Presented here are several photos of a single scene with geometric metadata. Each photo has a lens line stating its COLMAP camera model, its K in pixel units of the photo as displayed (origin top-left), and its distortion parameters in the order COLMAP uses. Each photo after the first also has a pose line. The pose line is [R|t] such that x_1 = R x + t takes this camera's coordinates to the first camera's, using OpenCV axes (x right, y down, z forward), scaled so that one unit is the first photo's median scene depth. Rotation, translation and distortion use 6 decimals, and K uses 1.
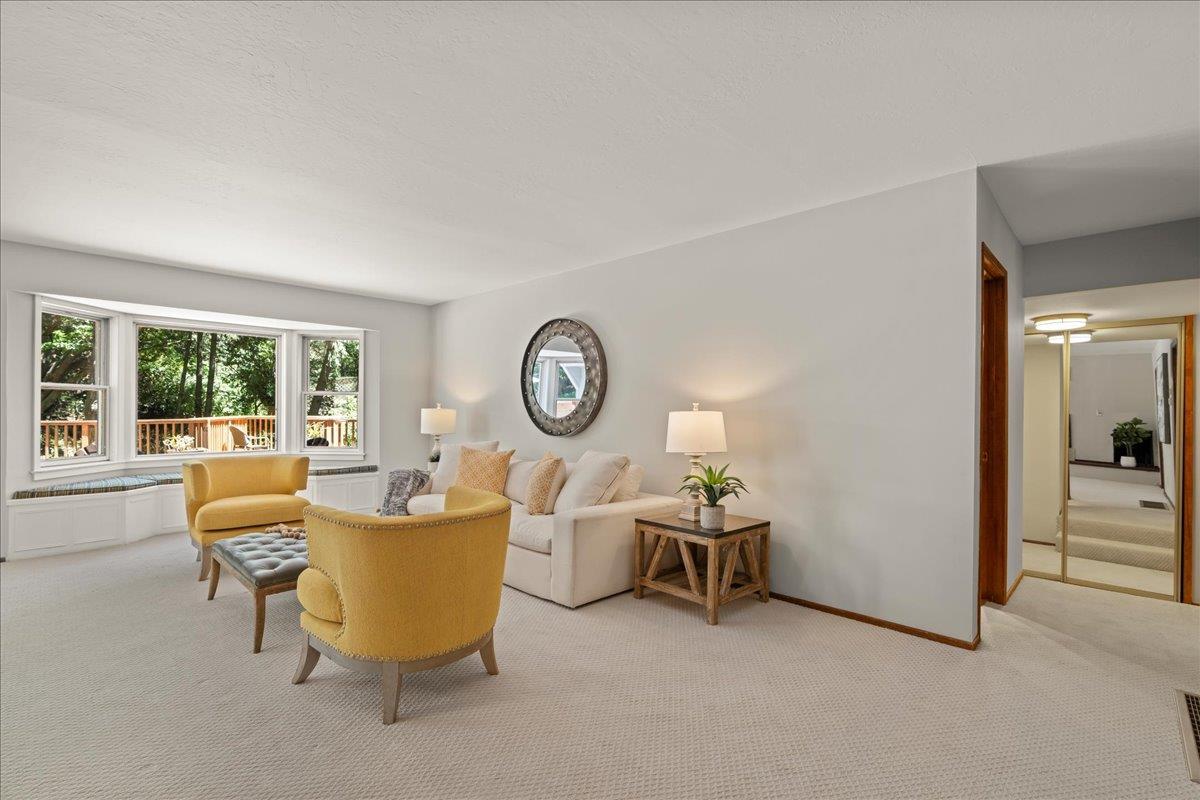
lens RADIAL K [[543.0, 0, 606.7], [0, 543.0, 408.7], [0, 0, 1]] dist [-0.017236, 0.012220]
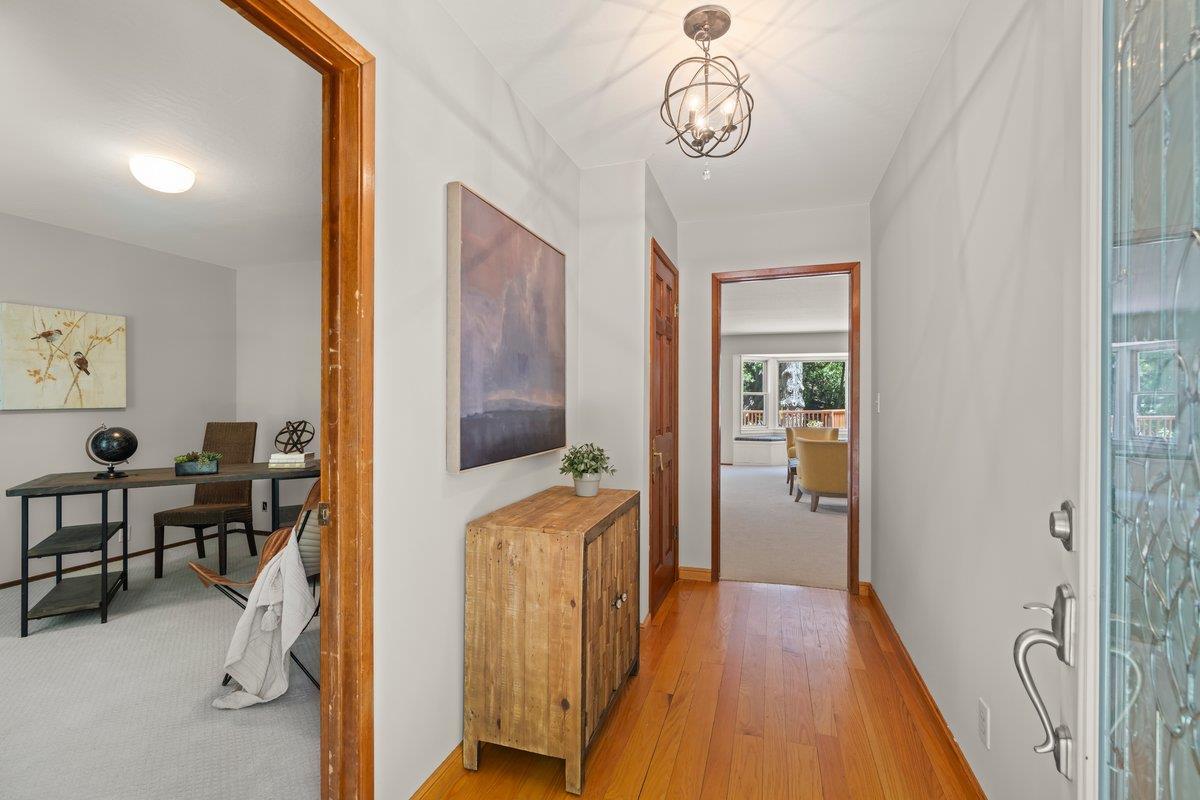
lens RADIAL K [[543.0, 0, 606.7], [0, 543.0, 408.7], [0, 0, 1]] dist [-0.017236, 0.012220]
pose [[0.457596, 0.005918, -0.889141, 0.624223], [0.001173, 0.999973, 0.007259, 0.003652], [0.889160, -0.004365, 0.457576, -0.486405]]
